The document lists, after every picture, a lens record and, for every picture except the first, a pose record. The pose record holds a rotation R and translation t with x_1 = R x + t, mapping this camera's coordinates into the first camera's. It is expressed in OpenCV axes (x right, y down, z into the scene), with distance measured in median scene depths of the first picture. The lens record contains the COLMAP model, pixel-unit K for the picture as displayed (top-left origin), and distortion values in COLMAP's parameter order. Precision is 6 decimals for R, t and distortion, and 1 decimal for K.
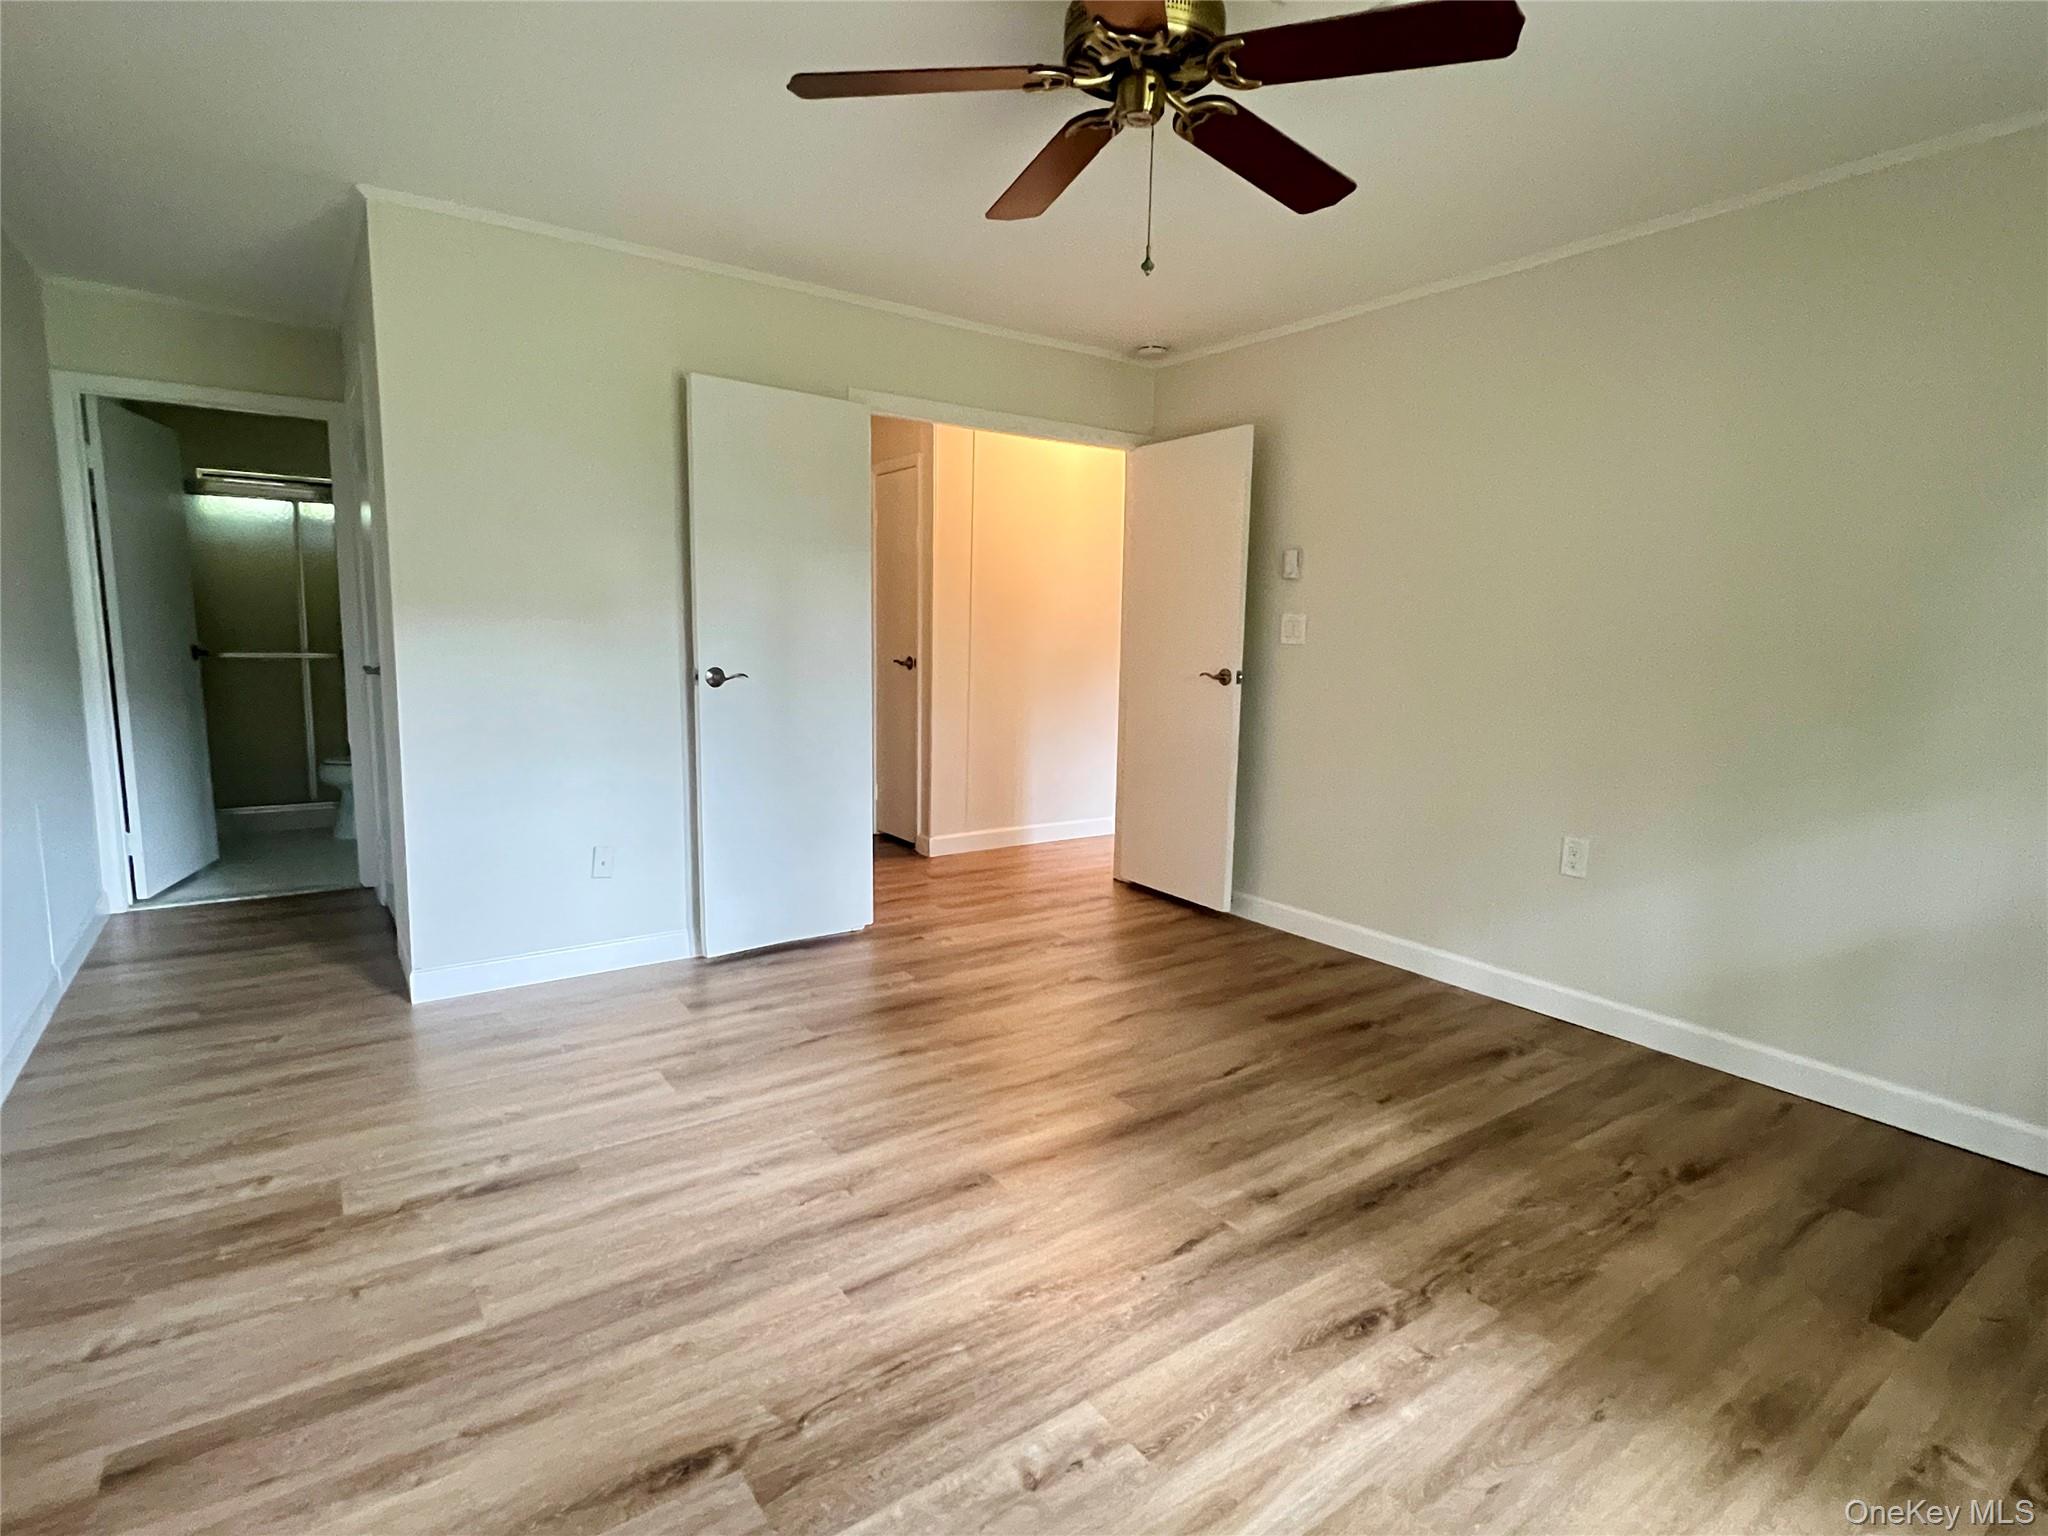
lens RADIAL K [[1011.5, 0, 1014.4], [0, 1011.5, 764.8], [0, 0, 1]] dist [-0.026597, -0.000801]
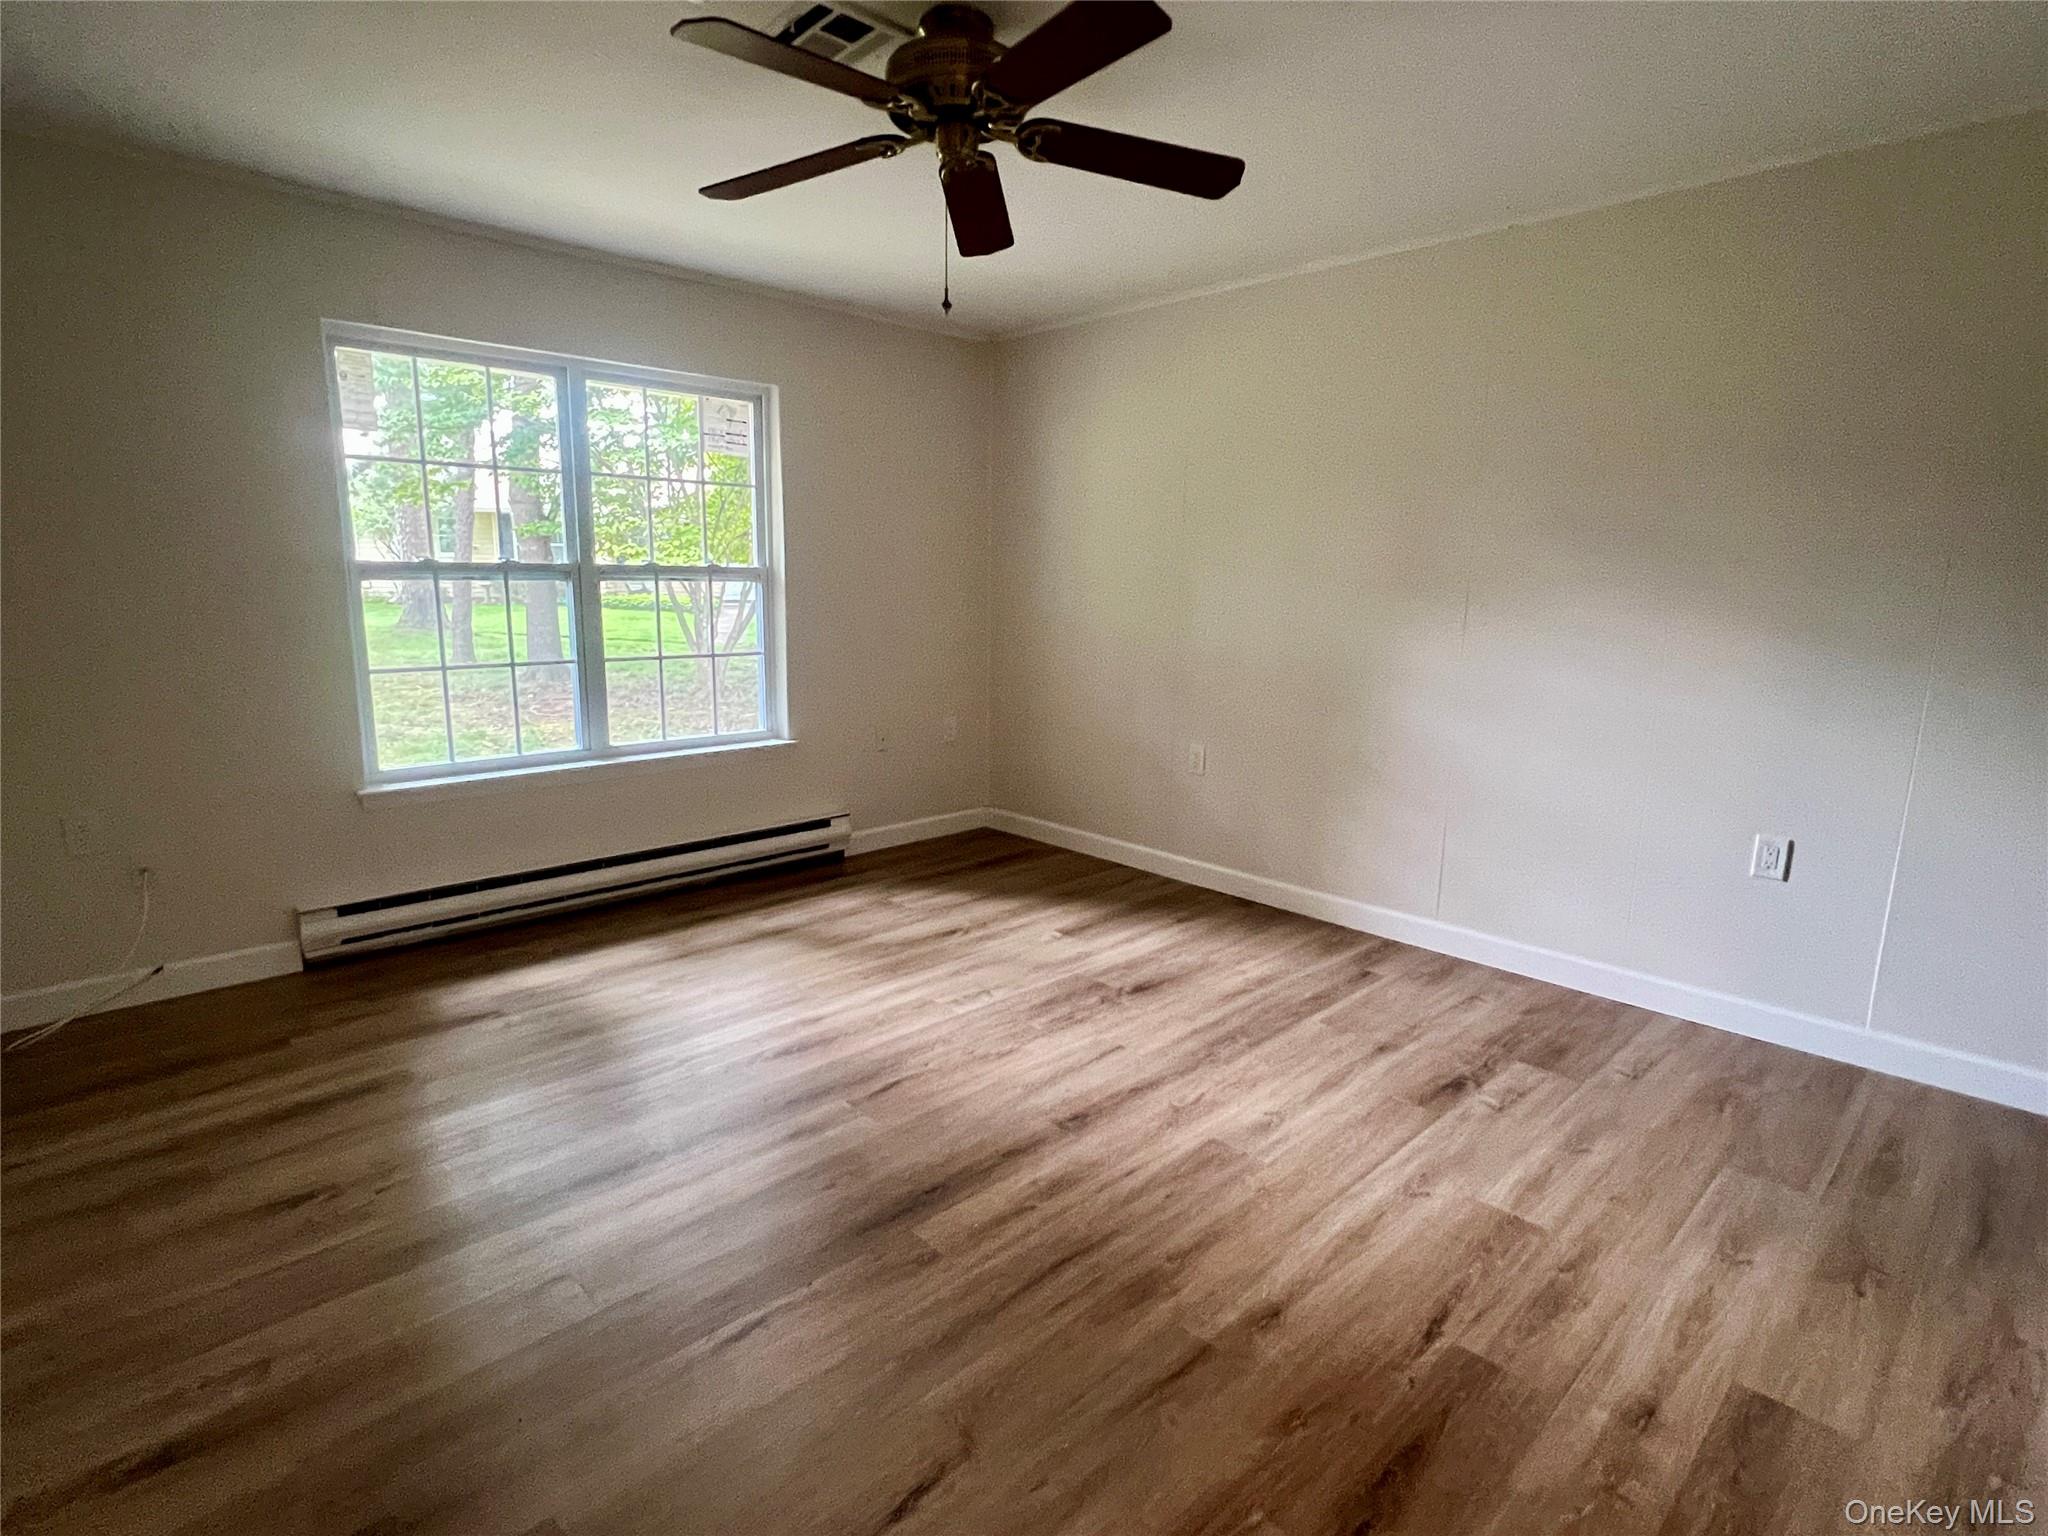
lens RADIAL K [[1011.5, 0, 1029.7], [0, 1011.5, 773.0], [0, 0, 1]] dist [-0.026597, -0.000801]
pose [[-0.986157, -0.000480, -0.165813, 0.208455], [-0.053860, 0.946699, 0.317585, -0.322755], [0.156823, 0.322119, -0.933620, 2.106033]]
